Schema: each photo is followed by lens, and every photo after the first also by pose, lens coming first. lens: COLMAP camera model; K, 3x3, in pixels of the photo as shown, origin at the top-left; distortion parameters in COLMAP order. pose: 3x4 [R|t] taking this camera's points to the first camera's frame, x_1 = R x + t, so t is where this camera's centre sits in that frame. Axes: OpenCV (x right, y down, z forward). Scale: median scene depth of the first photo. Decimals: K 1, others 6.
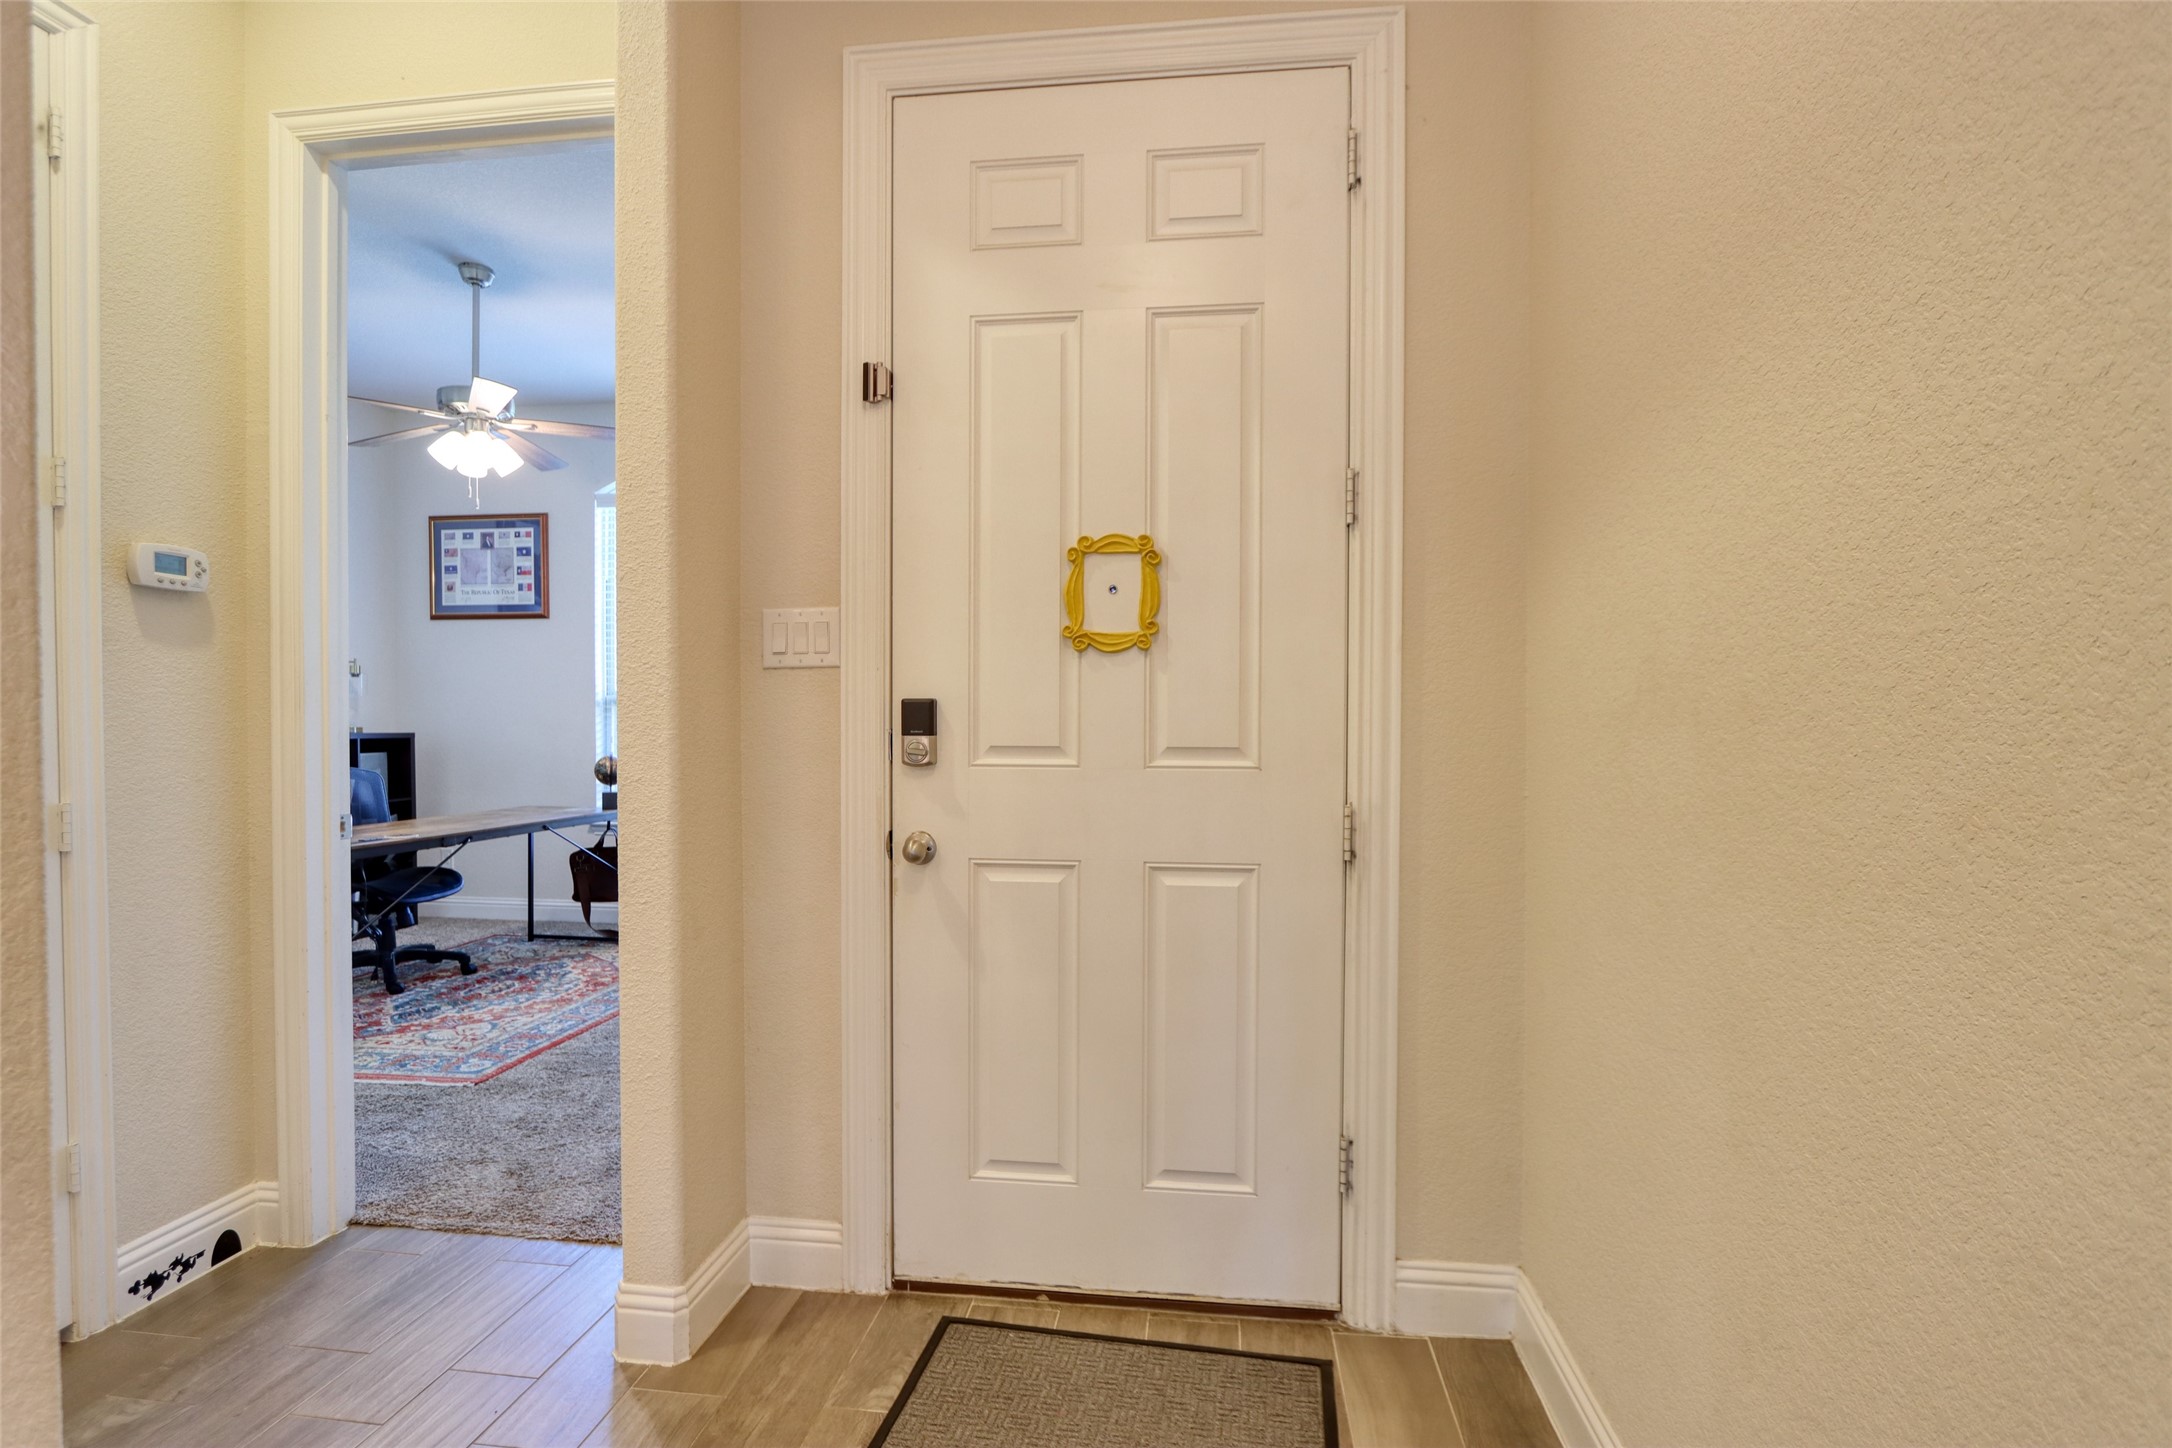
lens RADIAL K [[1004.4, 0, 1084.4], [0, 1004.4, 740.6], [0, 0, 1]] dist [-0.002781, 0.000036]
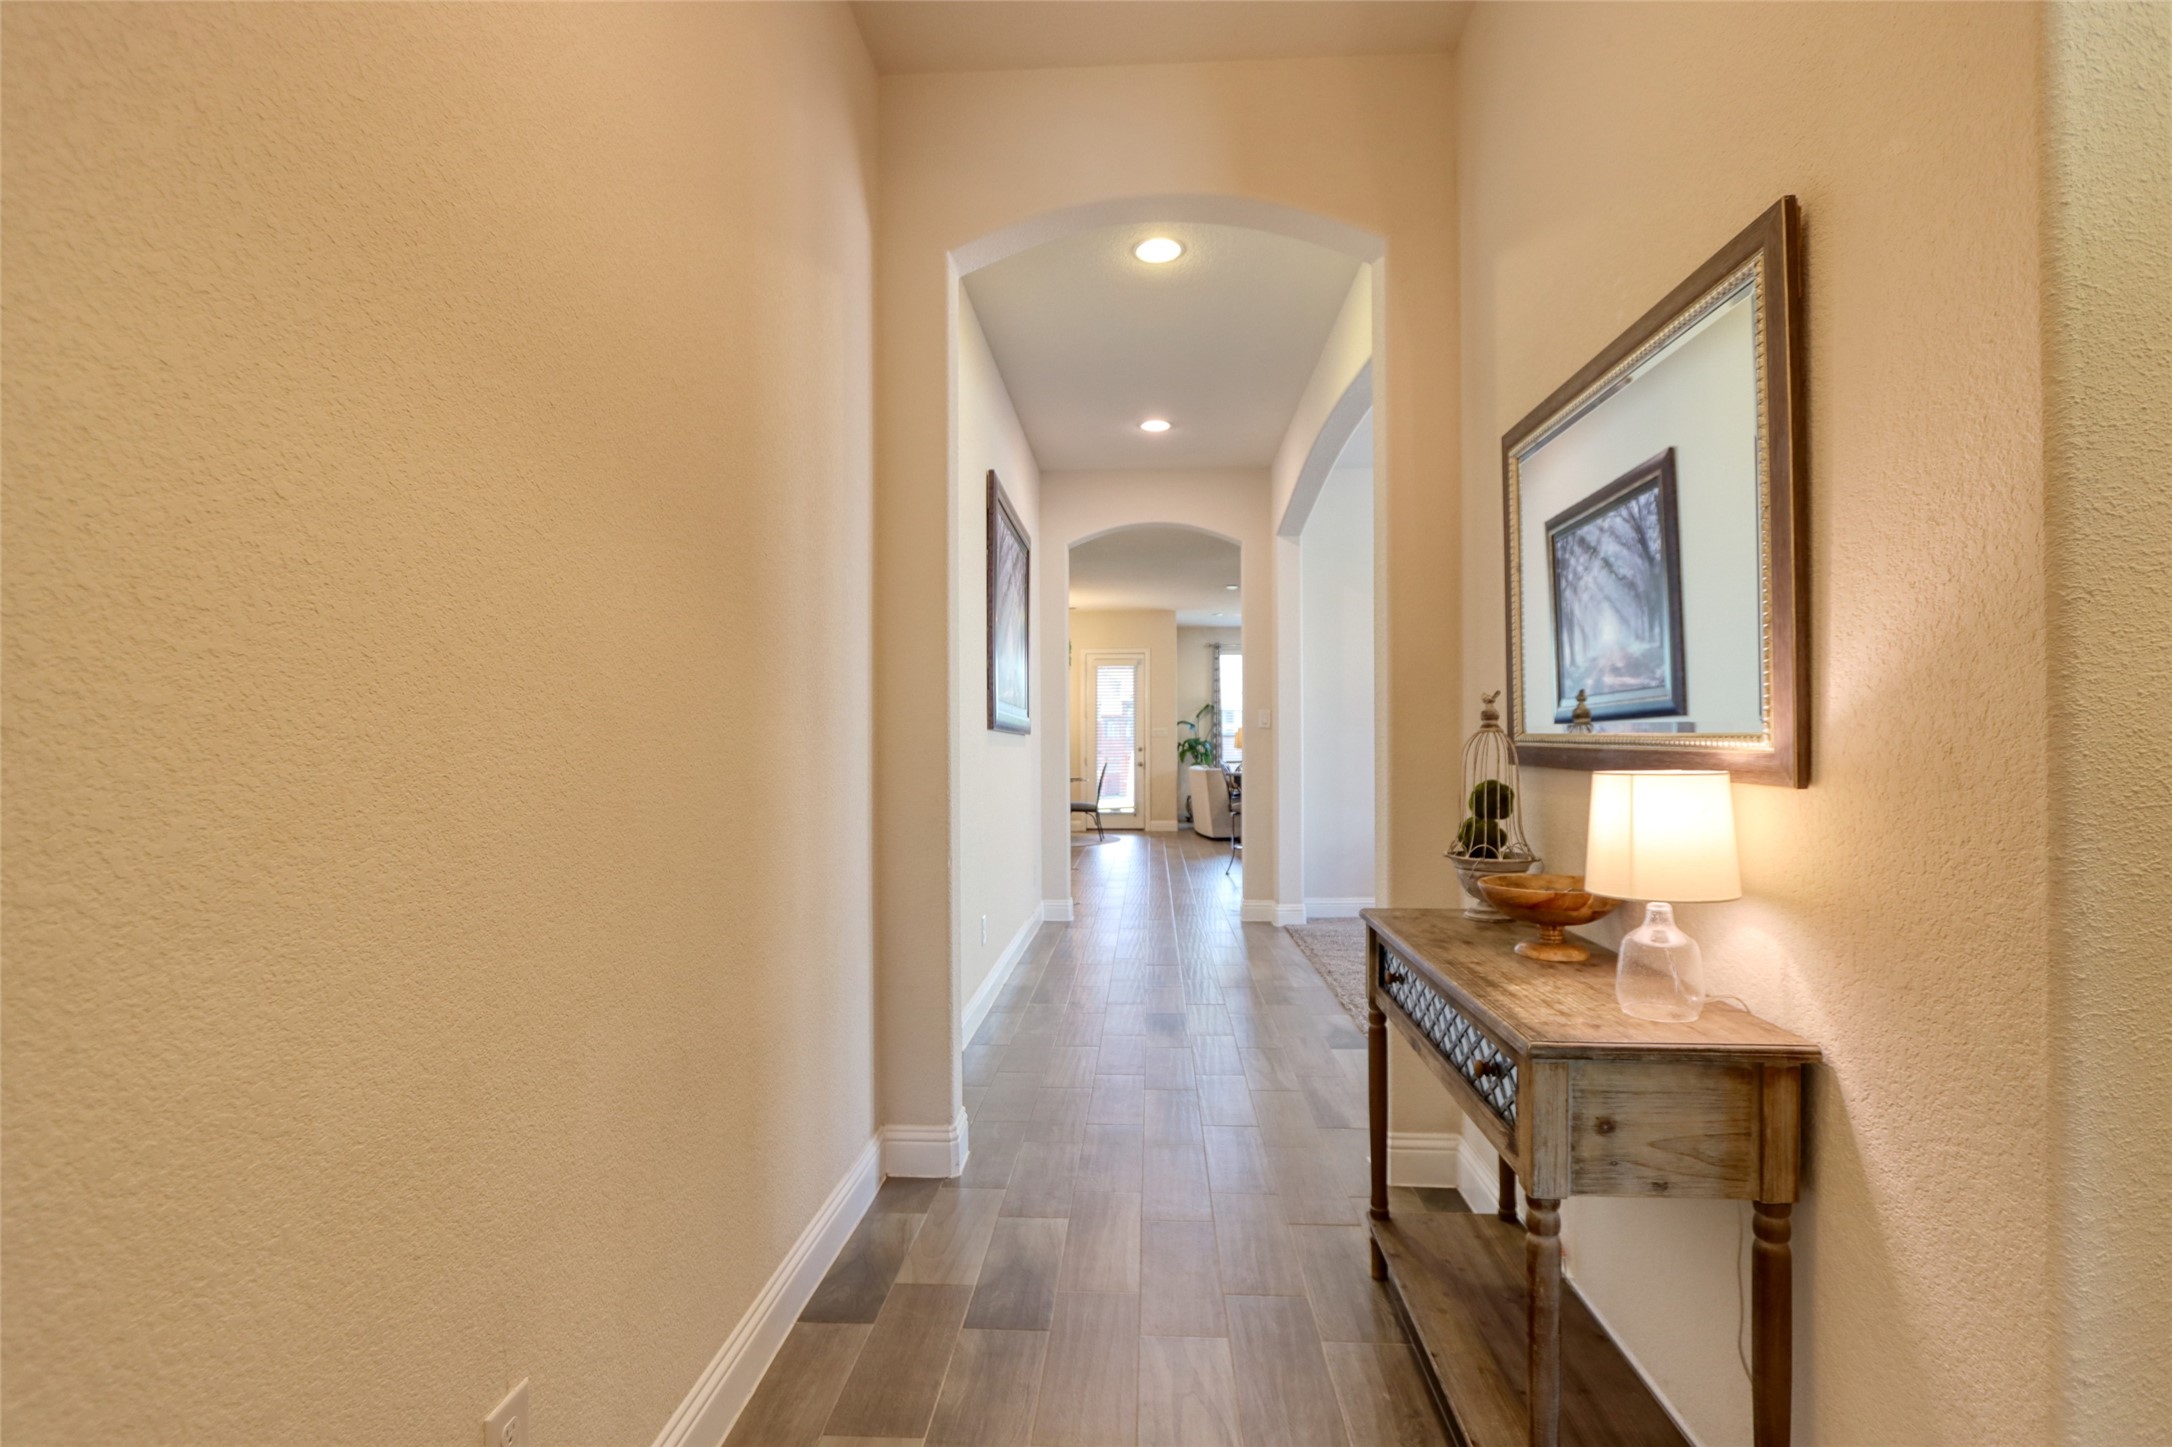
lens RADIAL K [[1080.5, 0, 1092.2], [0, 1080.5, 741.4], [0, 0, 1]] dist [-0.019276, 0.004520]
pose [[-0.997609, 0.002304, -0.069072, 0.075484], [0.001566, 0.999941, 0.010734, -0.031673], [0.069093, 0.010600, -0.997554, 2.042438]]
